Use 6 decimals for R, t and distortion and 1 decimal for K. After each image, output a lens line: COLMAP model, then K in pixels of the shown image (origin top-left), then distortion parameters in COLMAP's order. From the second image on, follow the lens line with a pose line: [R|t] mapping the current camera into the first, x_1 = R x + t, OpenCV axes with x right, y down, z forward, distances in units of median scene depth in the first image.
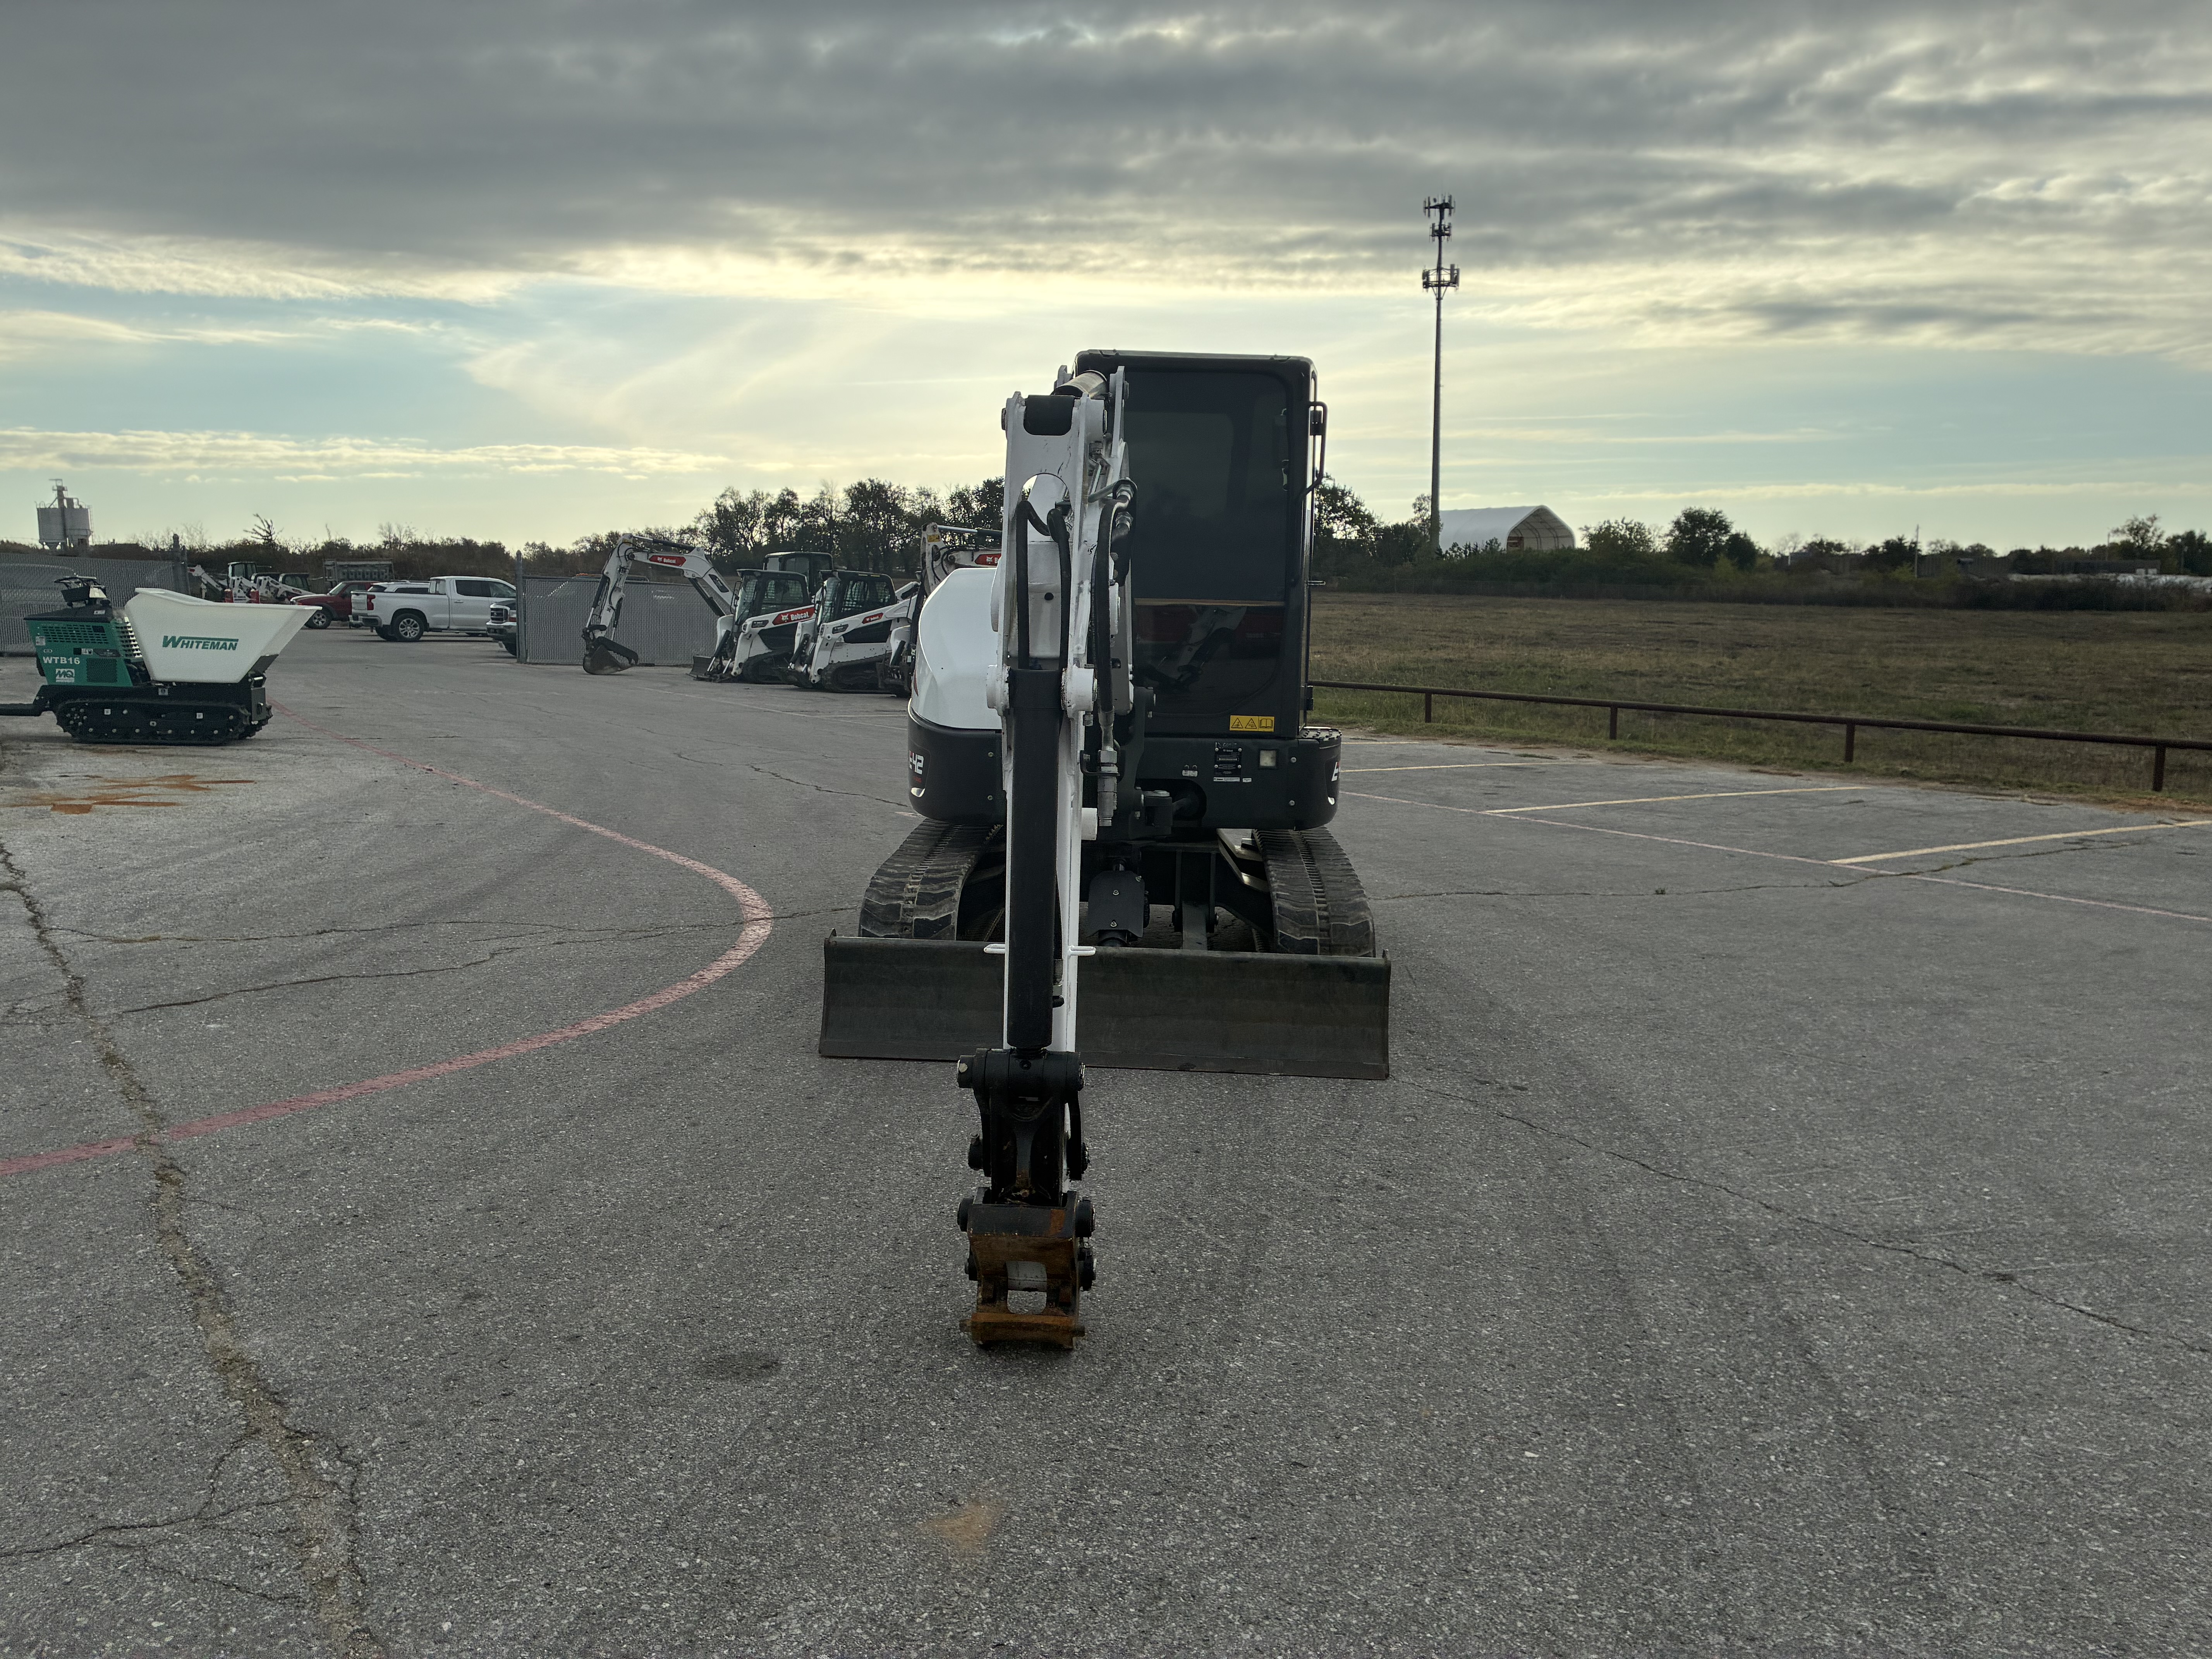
lens RADIAL K [[1666.8, 0, 1082.3], [0, 1666.8, 835.8], [0, 0, 1]] dist [0.037132, -0.042689]
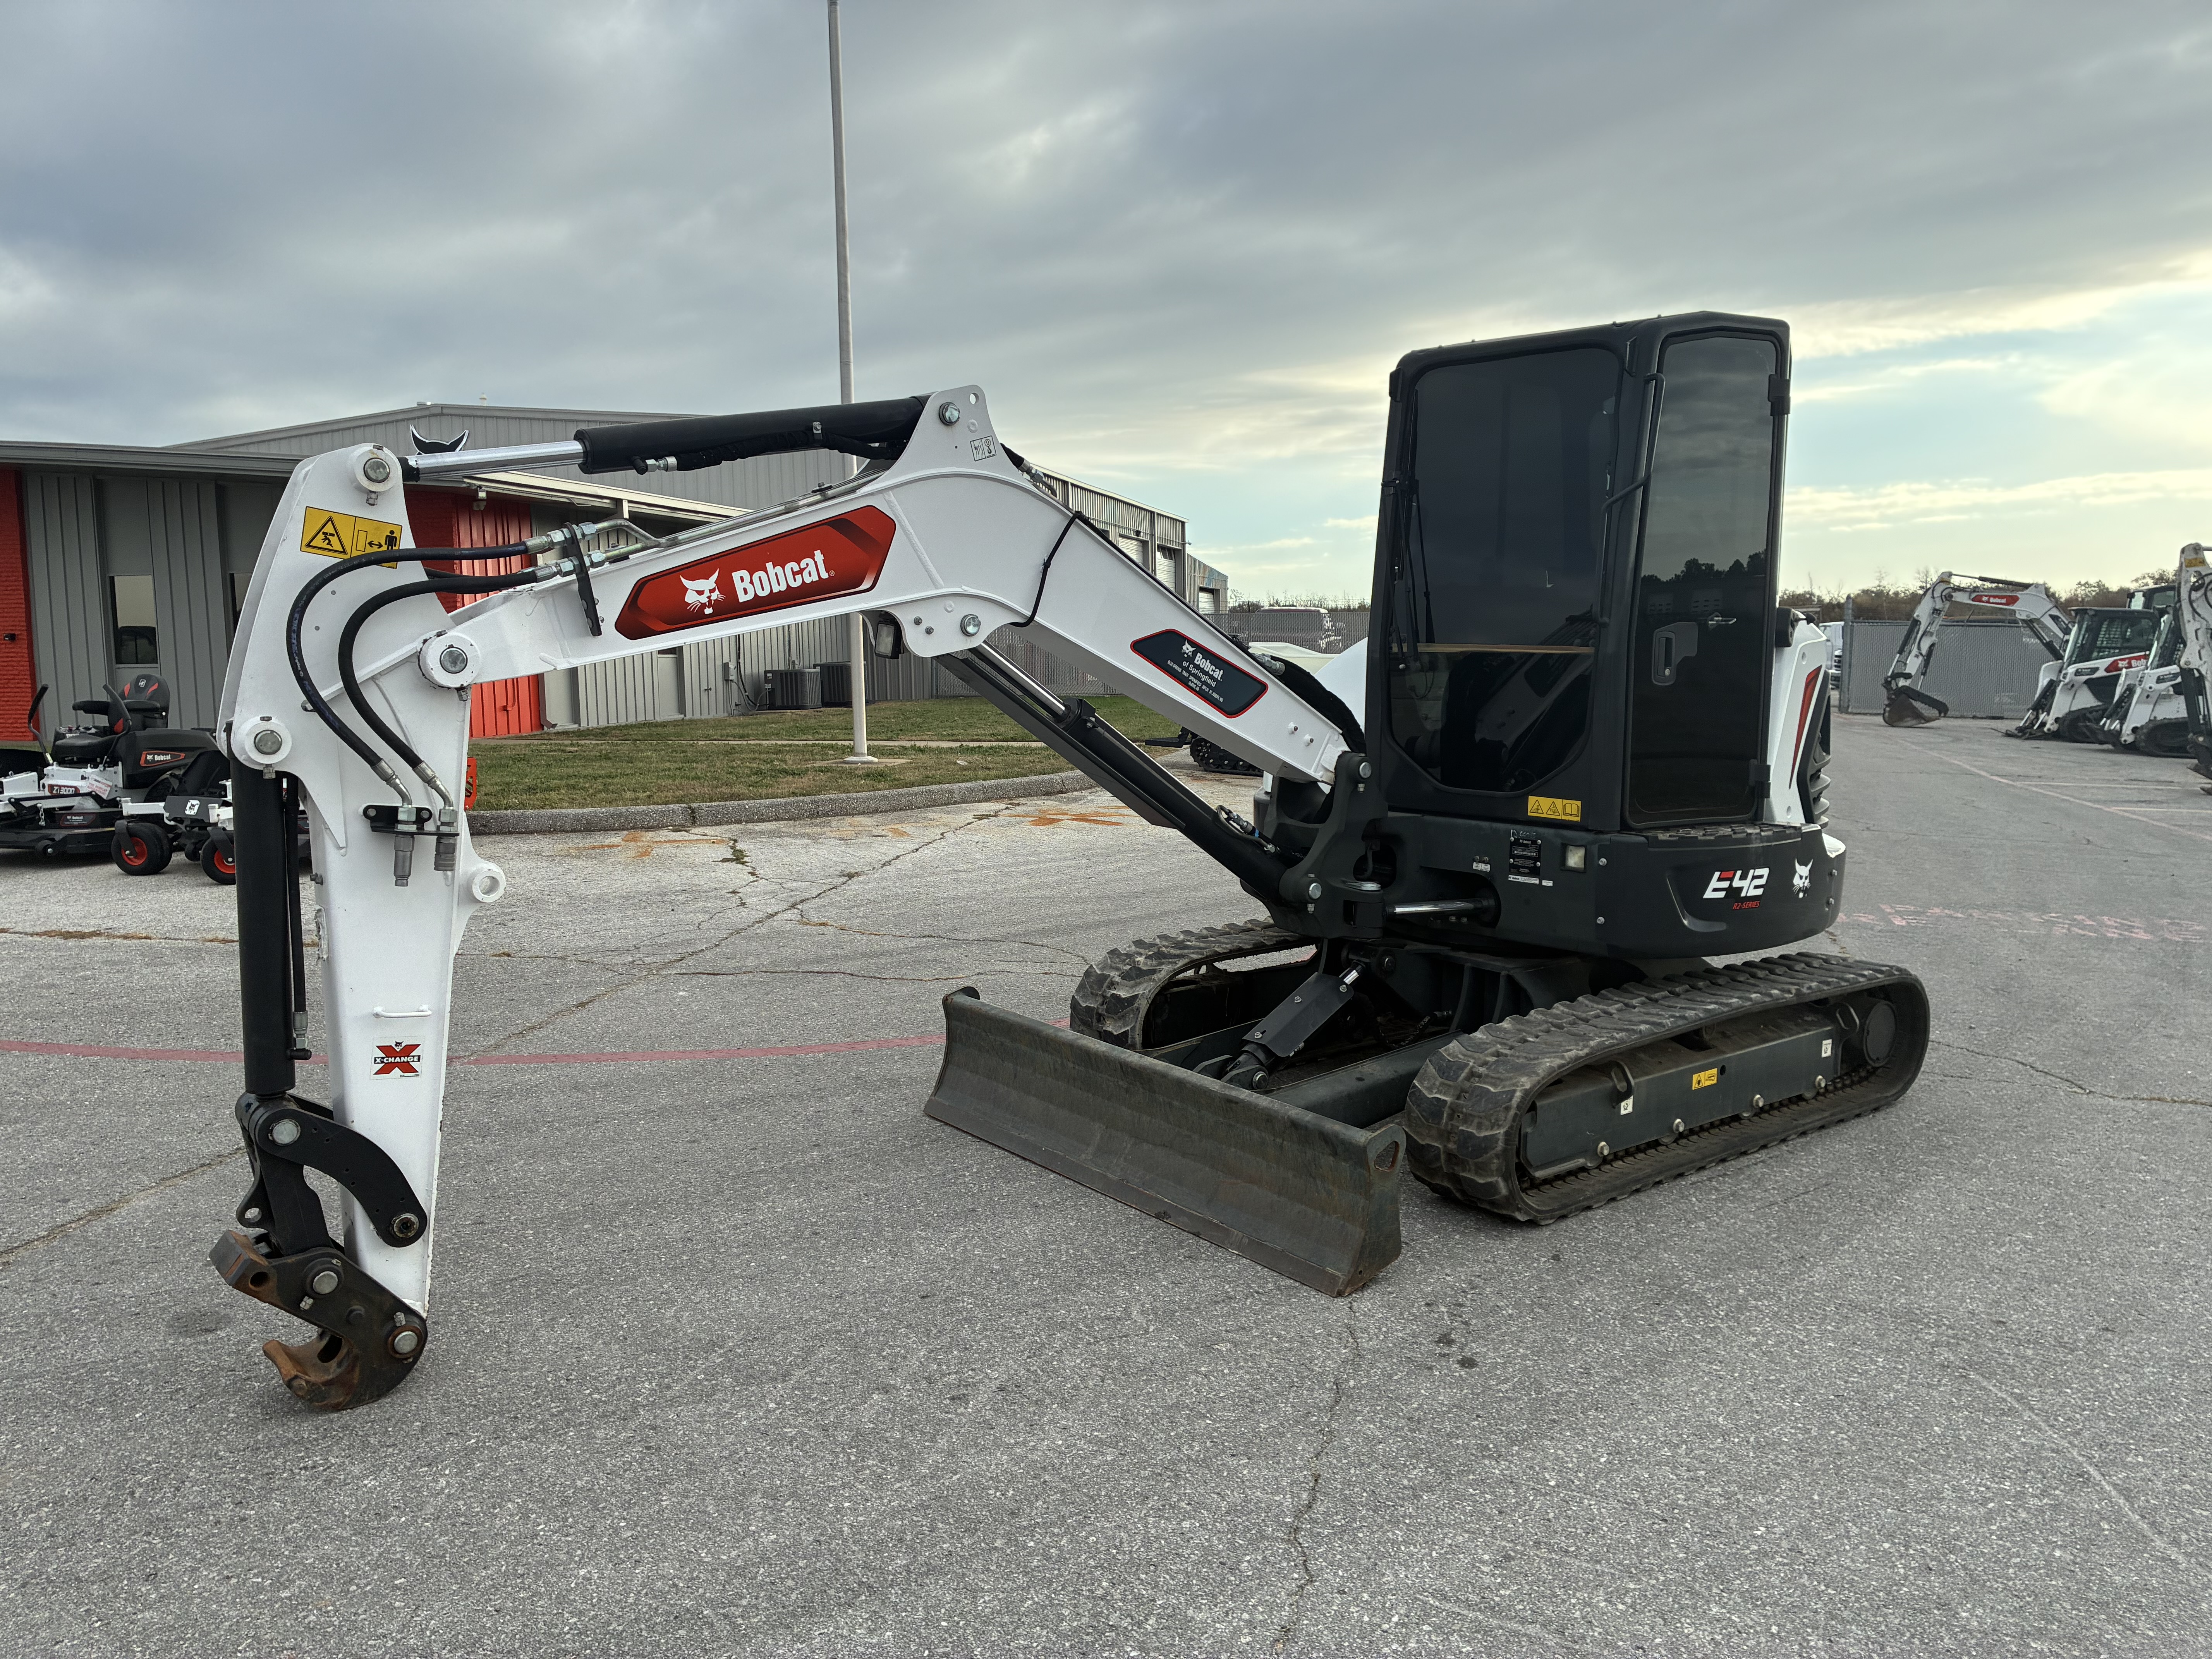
lens RADIAL K [[1666.8, 0, 1111.6], [0, 1666.8, 813.8], [0, 0, 1]] dist [0.037132, -0.042689]
pose [[0.658668, 0.066471, -0.749492, 0.116237], [-0.096740, 0.995304, 0.003254, -0.010415], [0.746189, 0.070363, 0.662005, 0.075600]]
